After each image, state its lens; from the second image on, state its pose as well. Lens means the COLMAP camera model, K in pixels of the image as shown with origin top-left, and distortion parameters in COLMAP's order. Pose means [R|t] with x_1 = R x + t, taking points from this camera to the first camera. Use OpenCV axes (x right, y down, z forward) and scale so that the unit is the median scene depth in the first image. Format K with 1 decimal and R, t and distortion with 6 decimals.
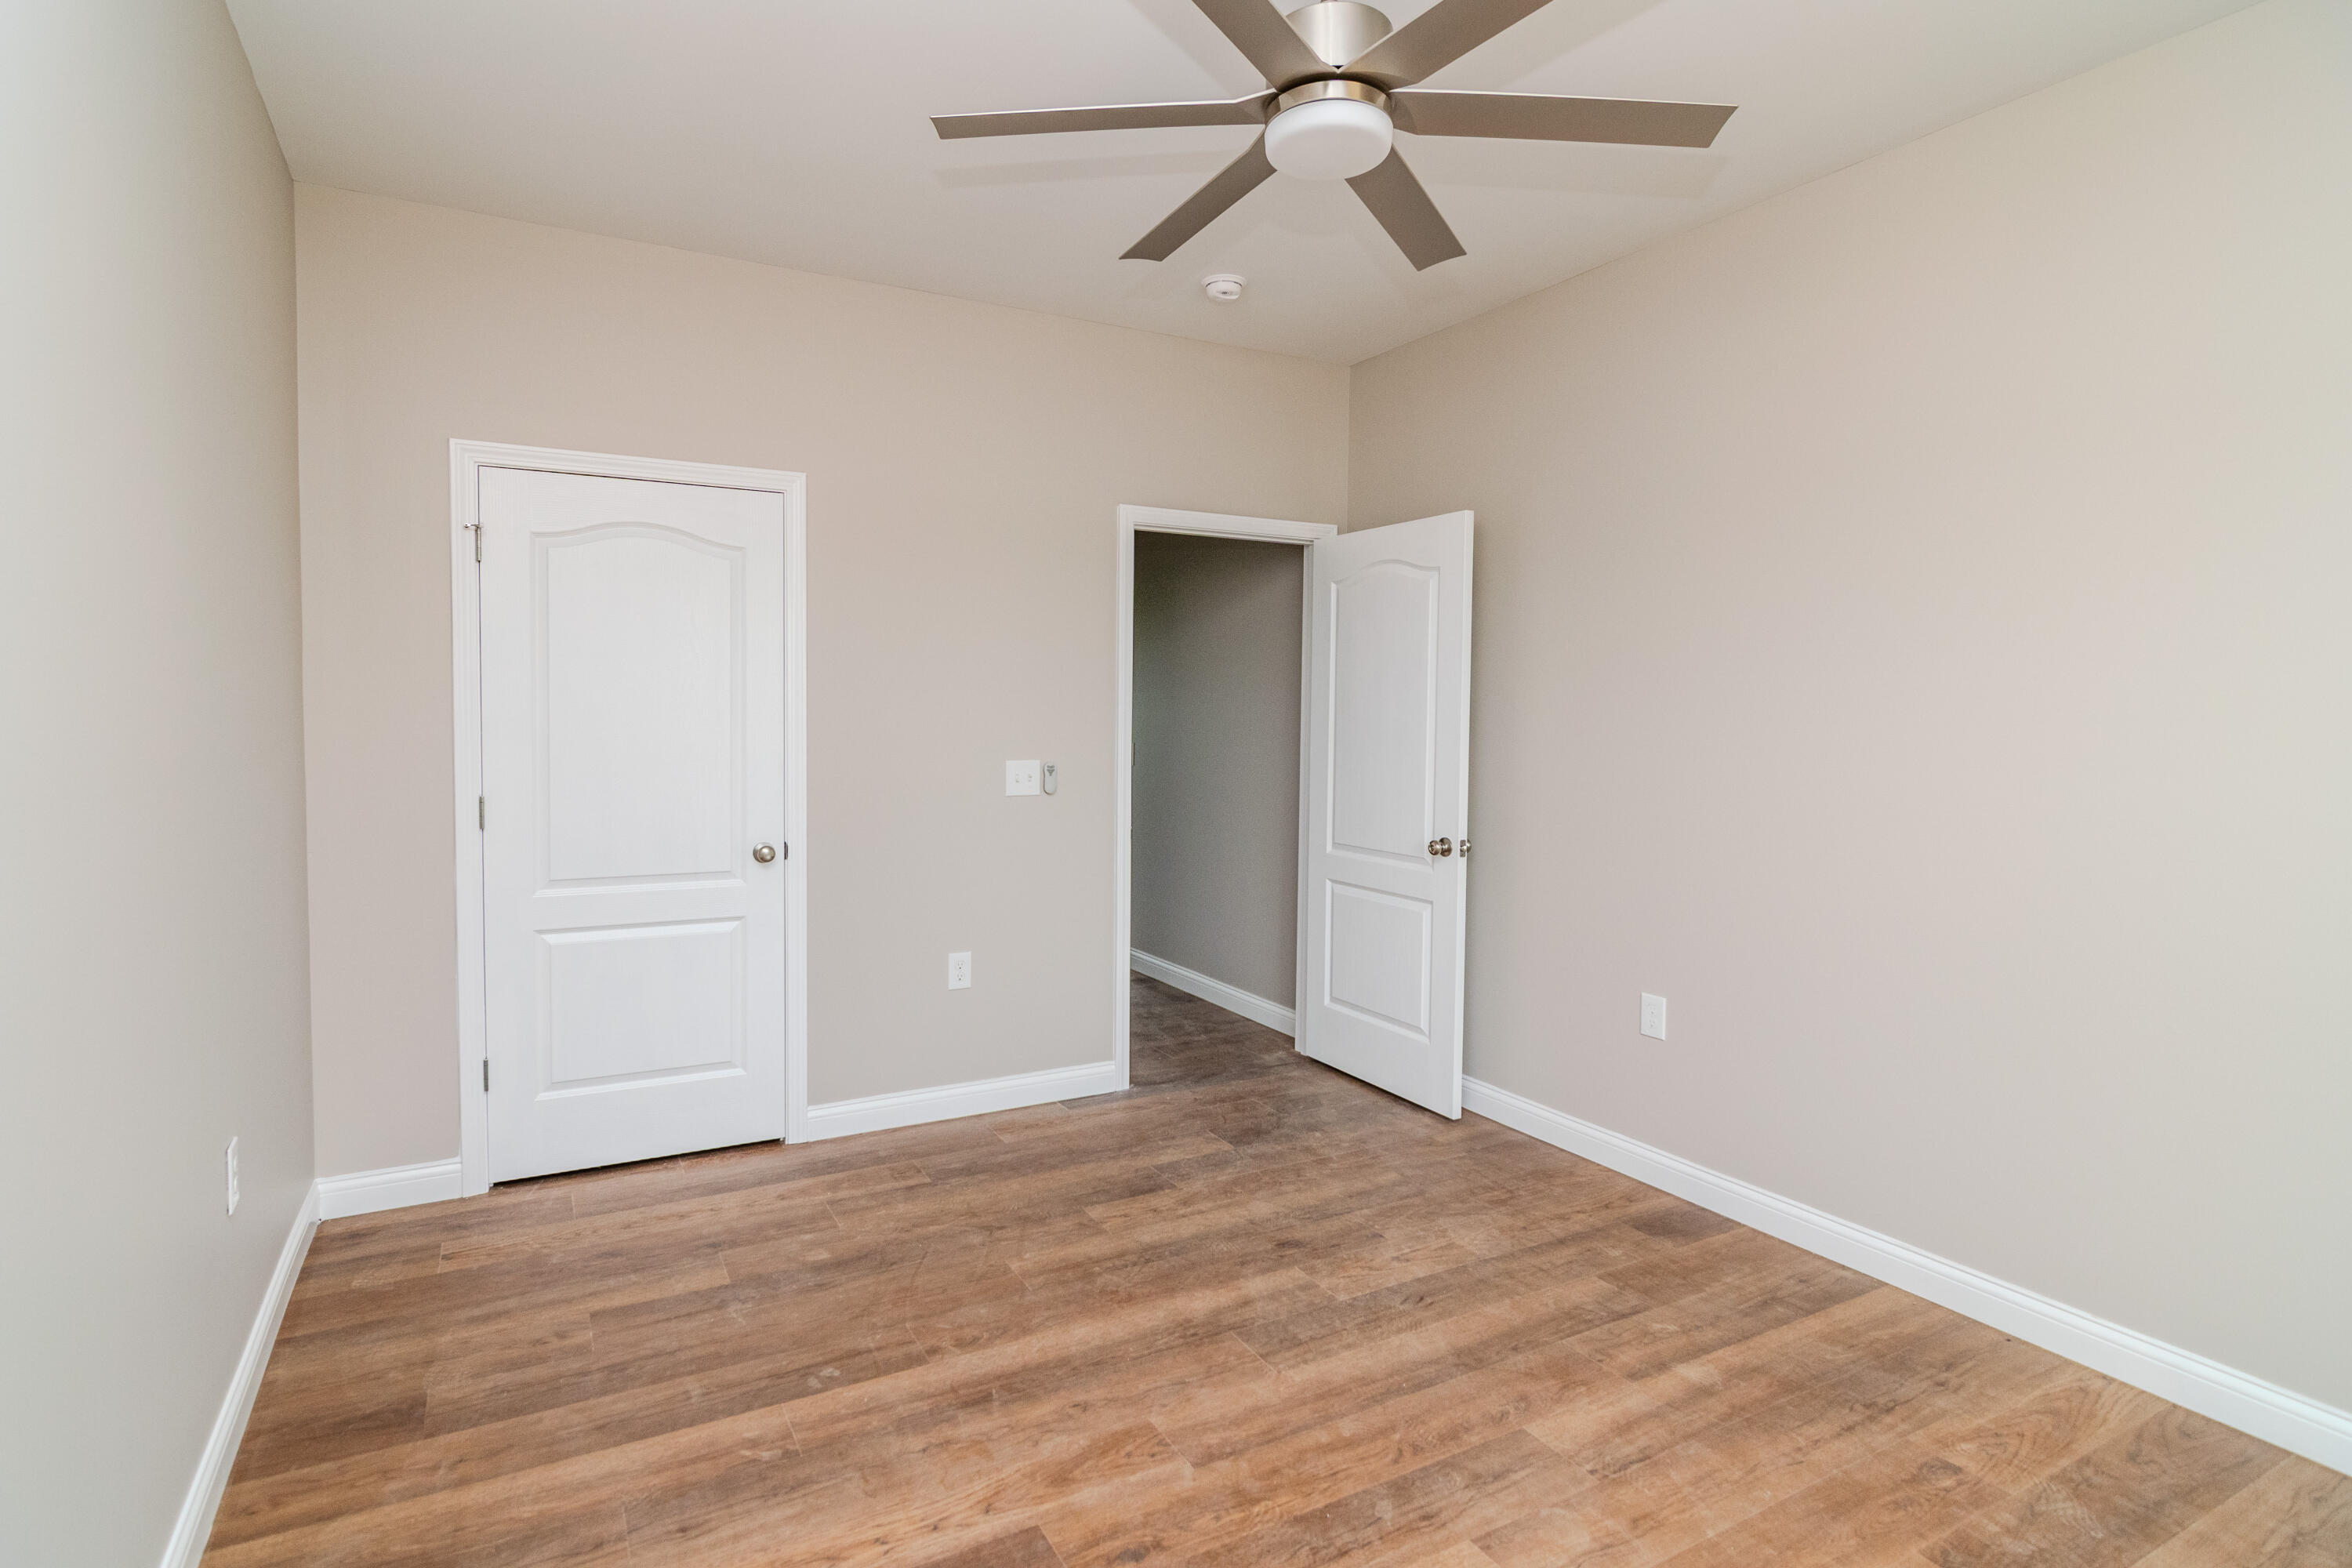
lens RADIAL K [[1180.4, 0, 1187.1], [0, 1180.4, 693.2], [0, 0, 1]] dist [-0.003053, -0.000640]
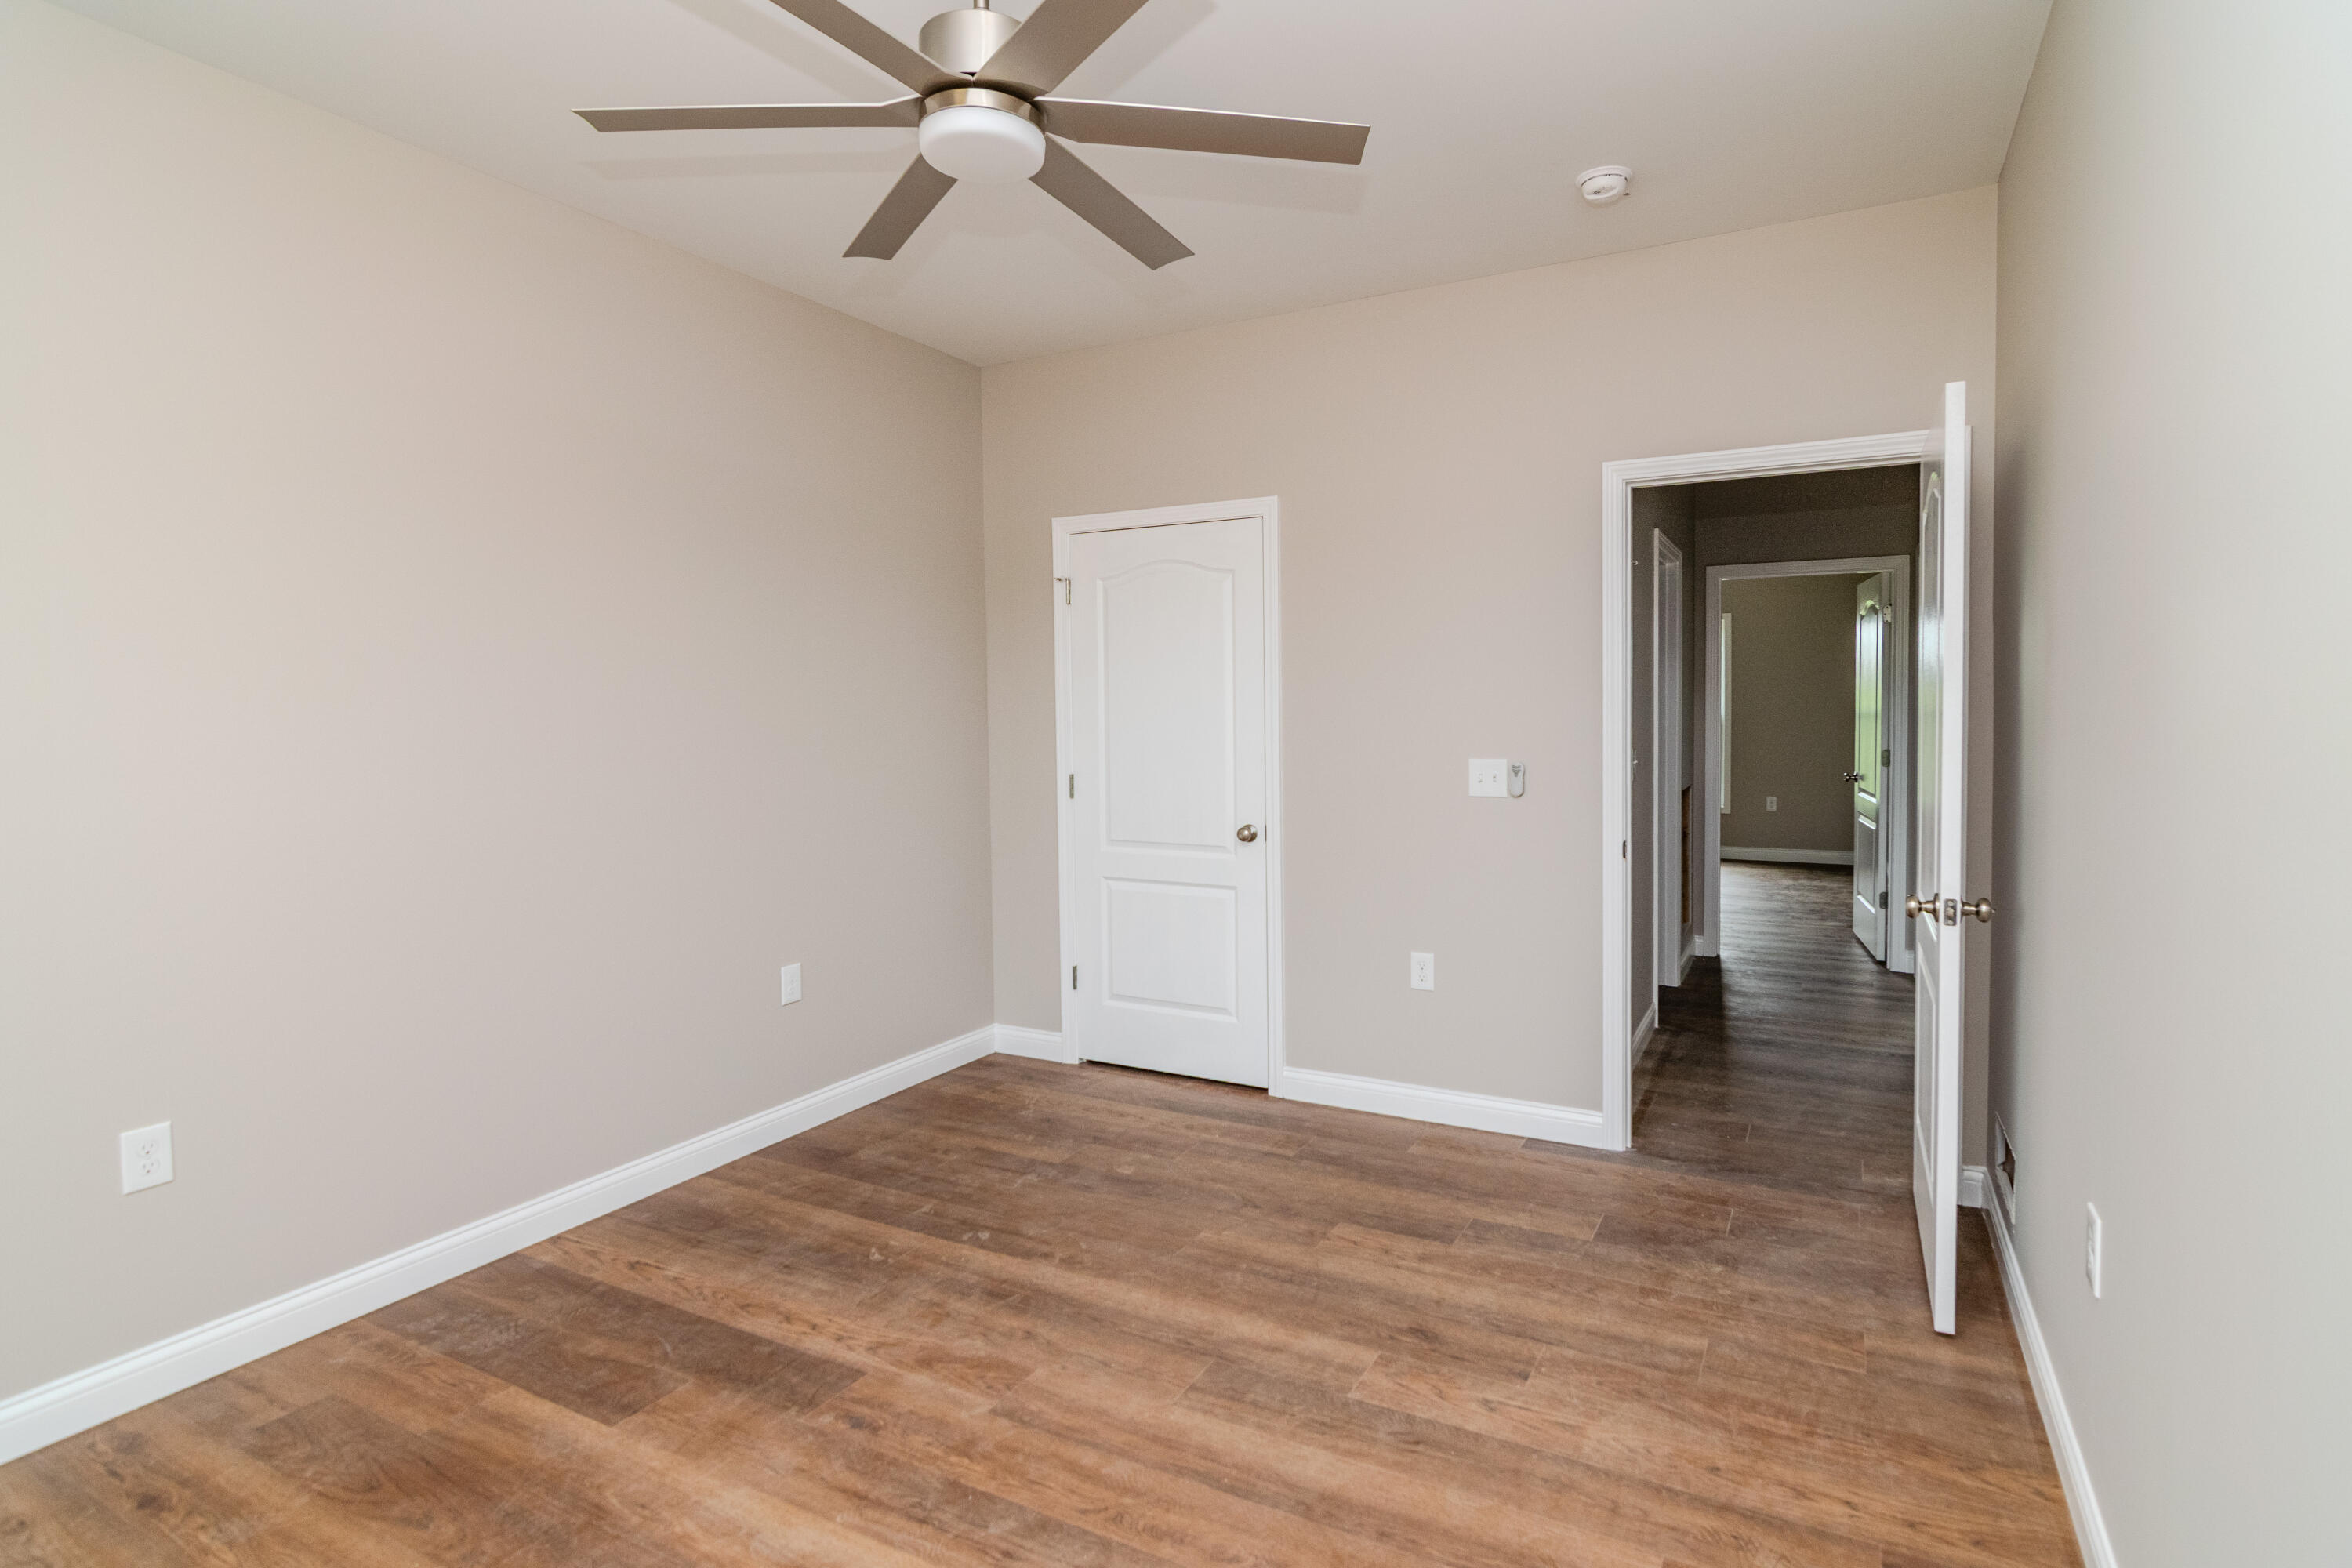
lens RADIAL K [[1206.9, 0, 1208.9], [0, 1206.9, 687.4], [0, 0, 1]] dist [-0.003930, -0.001629]
pose [[0.542261, -0.027310, -0.839766, 0.754174], [0.025766, 0.999542, -0.015868, 0.013391], [0.839815, -0.013033, 0.542716, 0.414213]]
